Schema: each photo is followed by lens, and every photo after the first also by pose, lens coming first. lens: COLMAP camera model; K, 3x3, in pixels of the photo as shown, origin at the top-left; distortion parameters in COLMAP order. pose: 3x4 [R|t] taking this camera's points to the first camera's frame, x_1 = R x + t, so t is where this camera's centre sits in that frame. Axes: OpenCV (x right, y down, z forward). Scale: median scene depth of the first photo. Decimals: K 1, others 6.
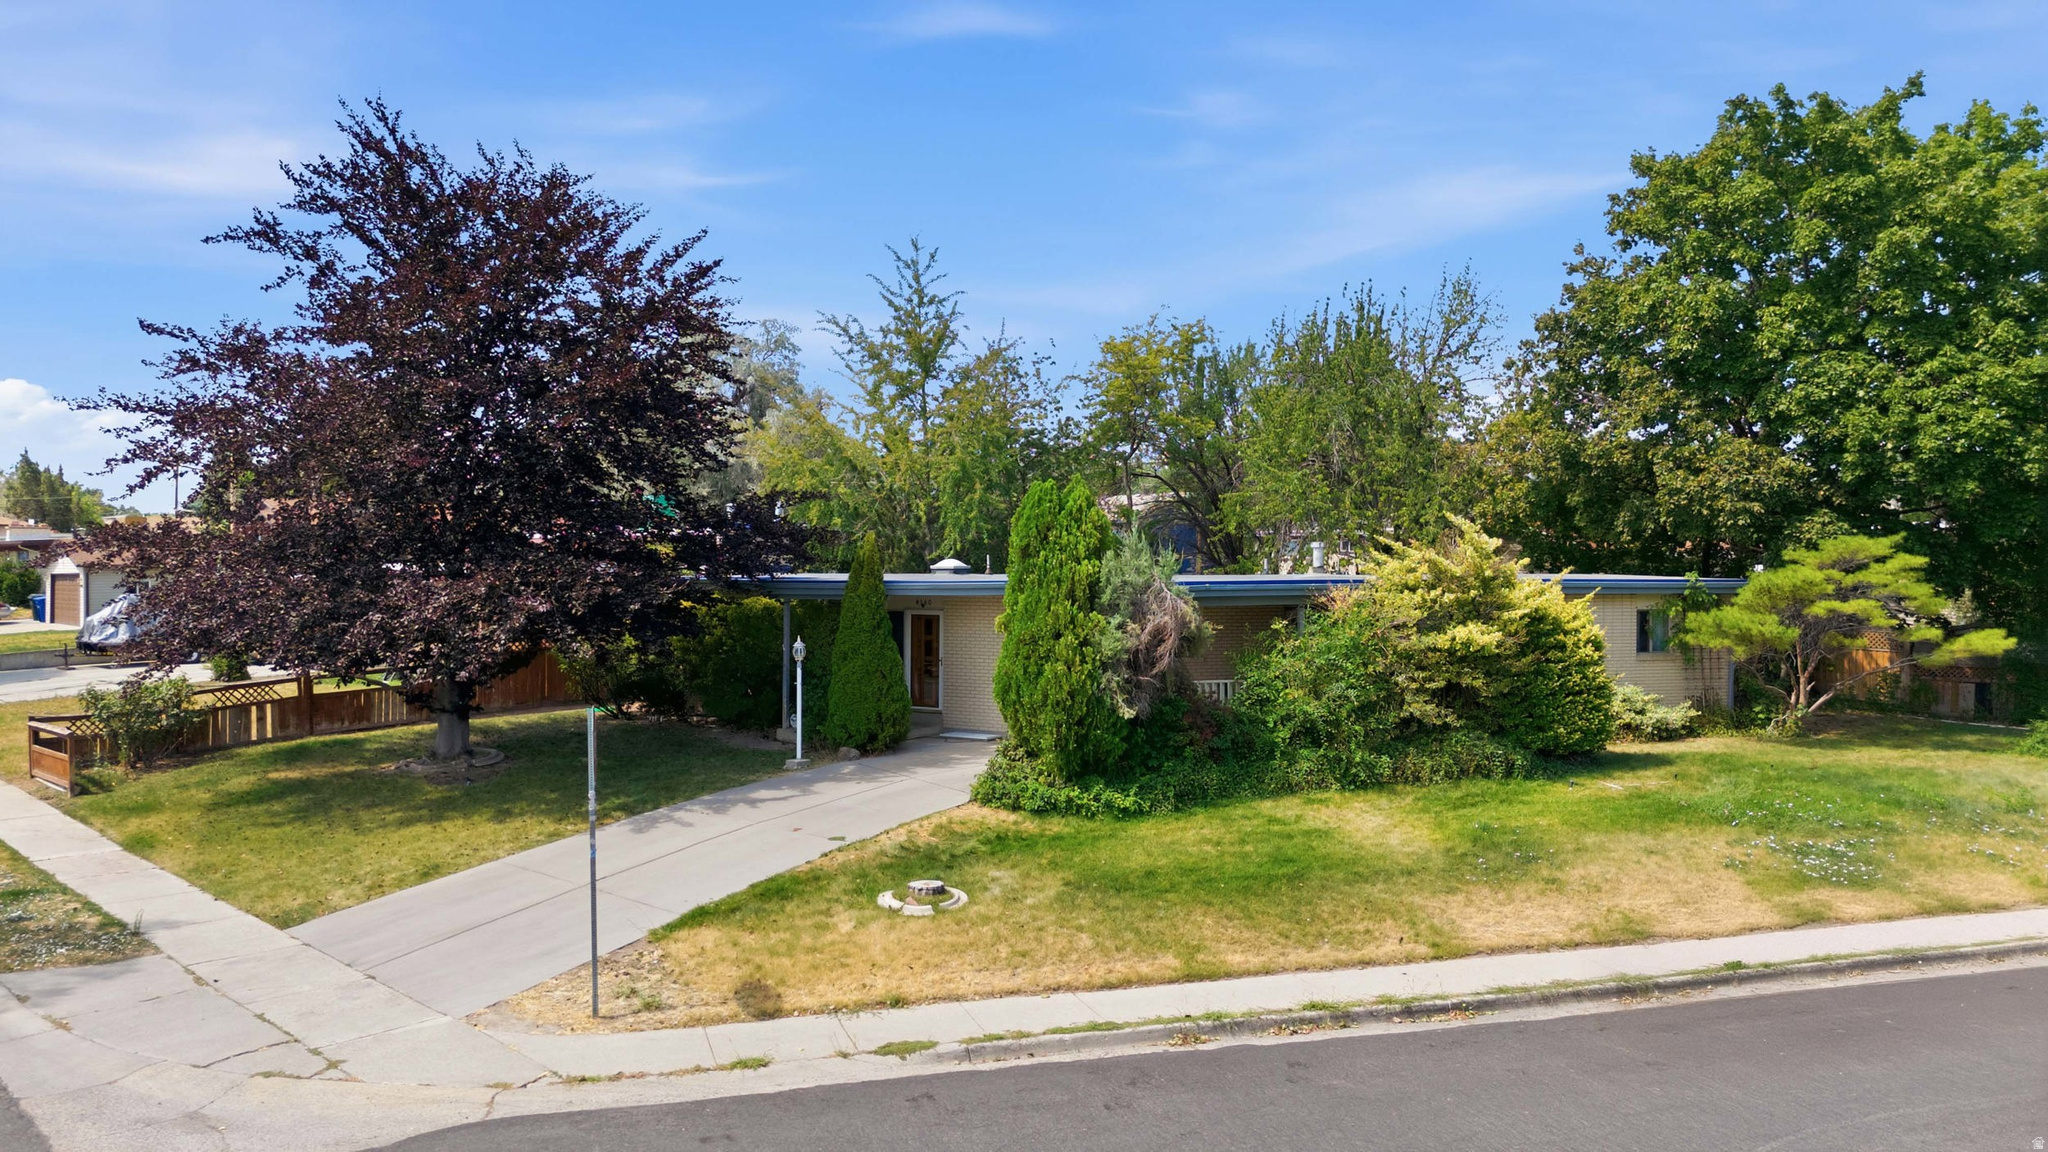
lens RADIAL K [[1535.1, 0, 1025.1], [0, 1535.1, 566.6], [0, 0, 1]] dist [0.049412, -0.007675]
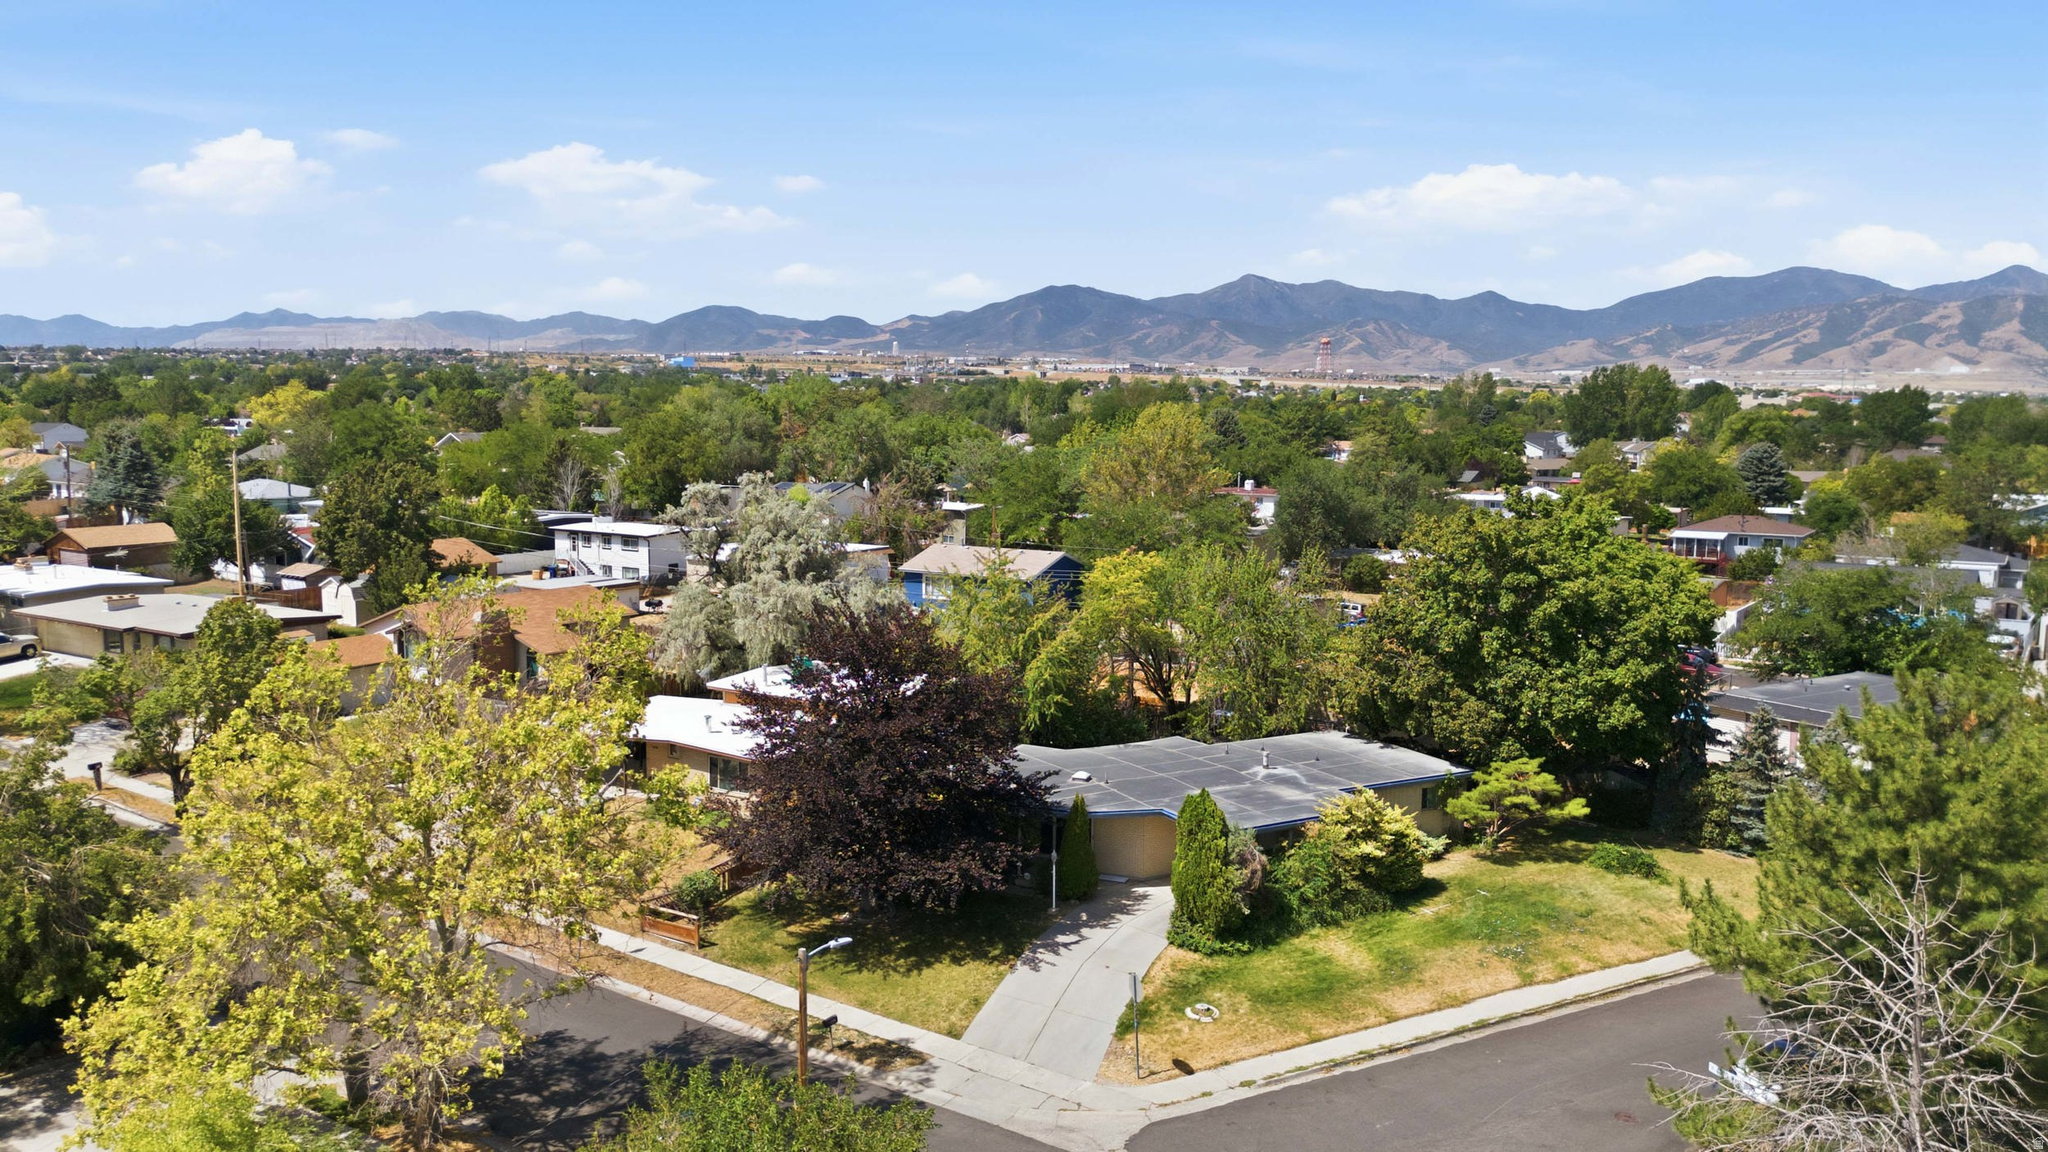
lens RADIAL K [[1535.1, 0, 1027.9], [0, 1535.1, 581.4], [0, 0, 1]] dist [0.049412, -0.007675]
pose [[0.979528, -0.018302, 0.200475, -0.708420], [-0.005037, 0.993318, 0.115297, -0.661895], [-0.201245, -0.113946, 0.972891, -1.144456]]
